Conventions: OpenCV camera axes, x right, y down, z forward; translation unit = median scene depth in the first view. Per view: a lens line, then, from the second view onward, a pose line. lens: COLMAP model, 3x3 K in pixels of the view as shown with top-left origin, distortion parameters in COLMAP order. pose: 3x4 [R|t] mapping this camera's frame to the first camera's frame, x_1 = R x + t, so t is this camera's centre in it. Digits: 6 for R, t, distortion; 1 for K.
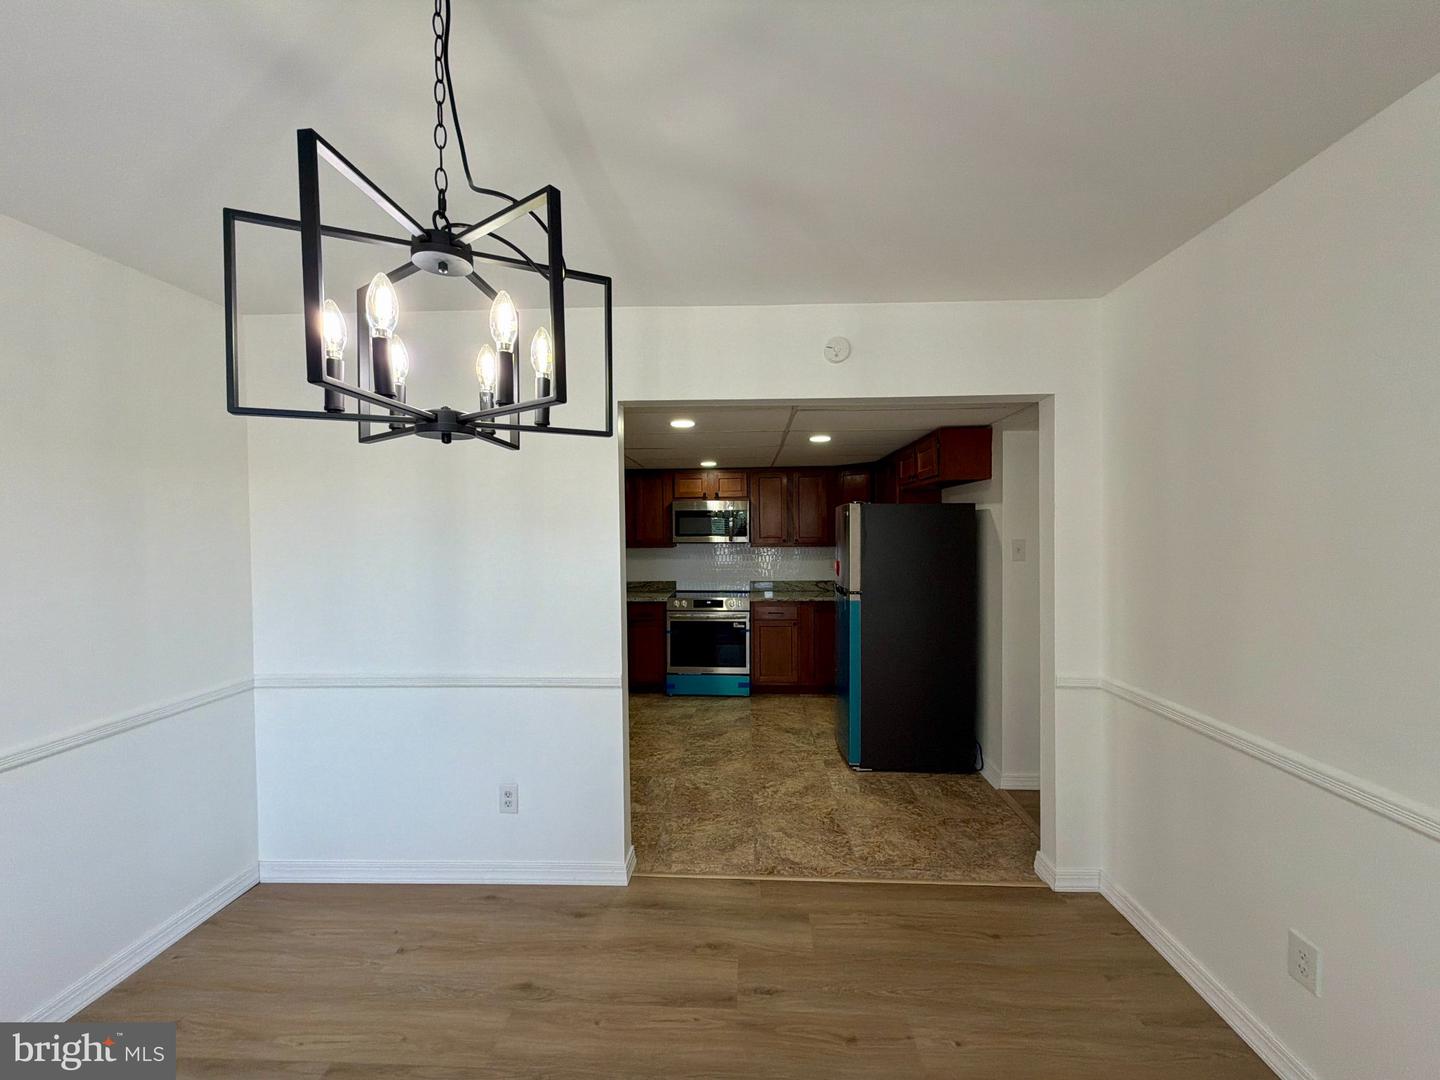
lens RADIAL K [[571.8, 0, 718.5], [0, 571.8, 541.3], [0, 0, 1]] dist [-0.000882, 0.000658]
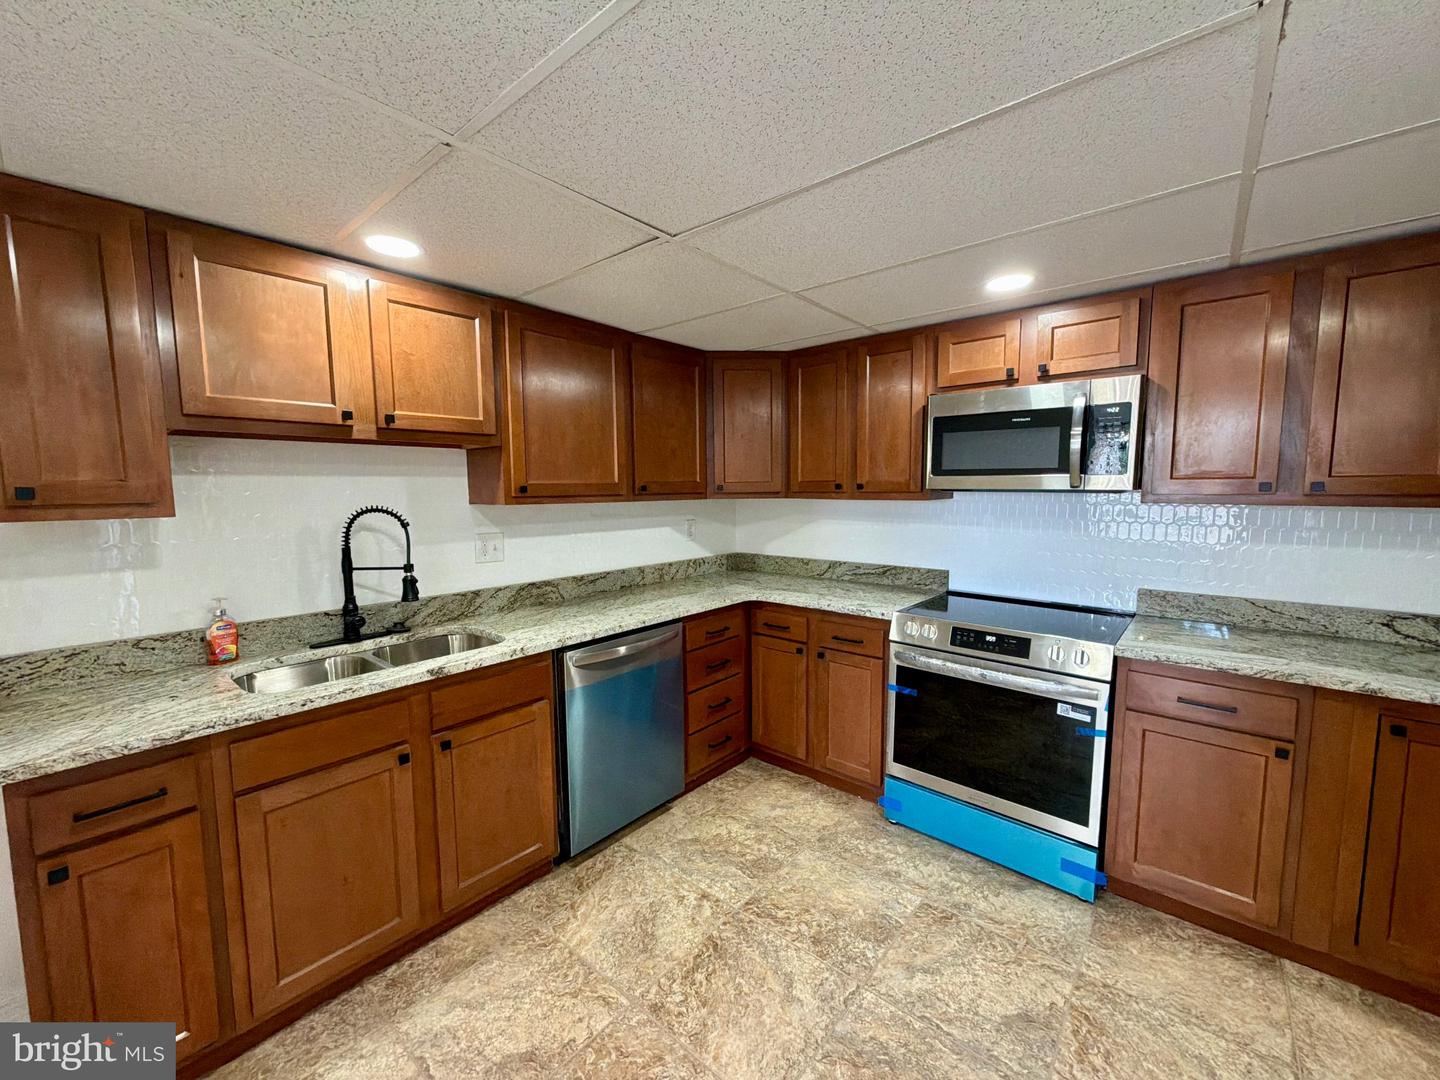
lens RADIAL K [[571.8, 0, 718.5], [0, 571.8, 541.3], [0, 0, 1]] dist [-0.000882, 0.000658]
pose [[0.791428, 0.063451, -0.607961, 0.100357], [-0.011458, 0.995963, 0.089030, 0.007081], [0.611155, -0.063495, 0.788960, 0.795201]]
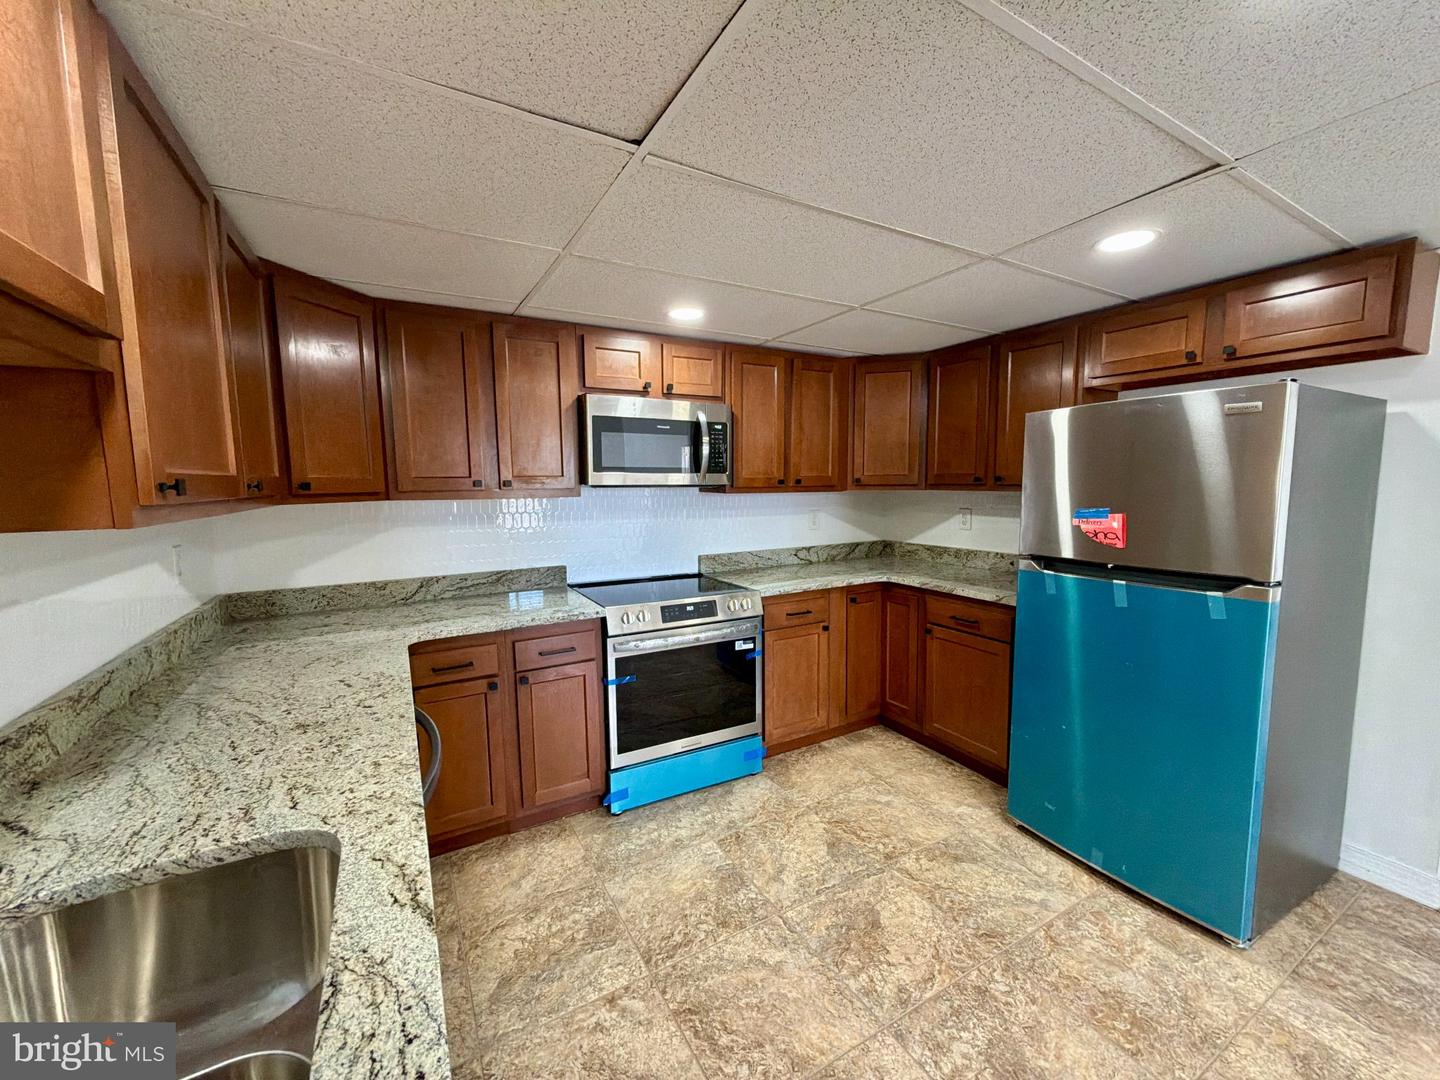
lens RADIAL K [[571.8, 0, 718.5], [0, 571.8, 541.3], [0, 0, 1]] dist [-0.000882, 0.000658]
pose [[0.845039, -0.055776, 0.531787, -0.352476], [0.010670, 0.996105, 0.087521, 0.011065], [-0.534598, -0.068285, 0.842343, 0.812303]]
